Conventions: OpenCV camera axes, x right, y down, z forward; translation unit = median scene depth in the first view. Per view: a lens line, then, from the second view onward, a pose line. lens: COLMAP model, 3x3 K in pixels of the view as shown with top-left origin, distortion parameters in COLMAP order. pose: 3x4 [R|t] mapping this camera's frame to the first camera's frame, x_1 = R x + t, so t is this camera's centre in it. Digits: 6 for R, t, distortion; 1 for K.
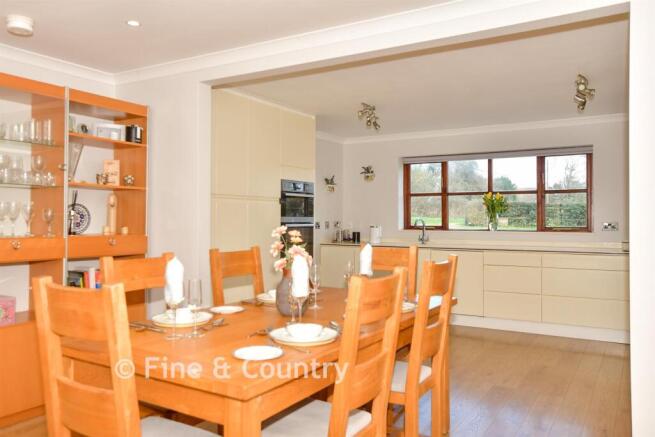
lens RADIAL K [[526.7, 0, 327.5], [0, 526.7, 218.5], [0, 0, 1]] dist [0.048670, 0.000920]
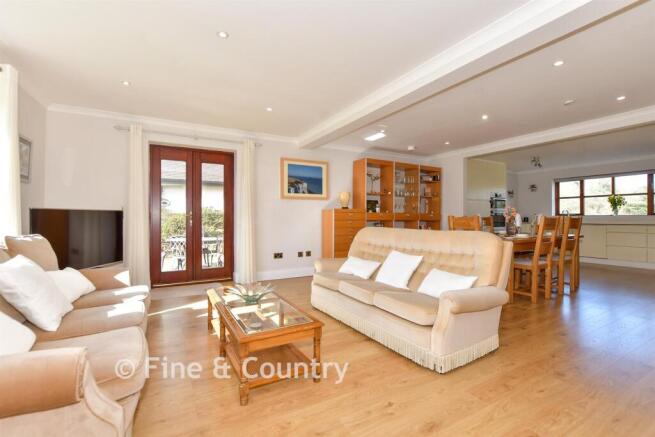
lens RADIAL K [[287.6, 0, 321.2], [0, 287.6, 219.5], [0, 0, 1]] dist [-0.013495, 0.000092]
pose [[0.857937, 0.002745, -0.513748, -0.064612], [-0.001227, 0.999994, 0.003293, 0.036486], [0.513754, -0.002195, 0.857935, -0.400312]]
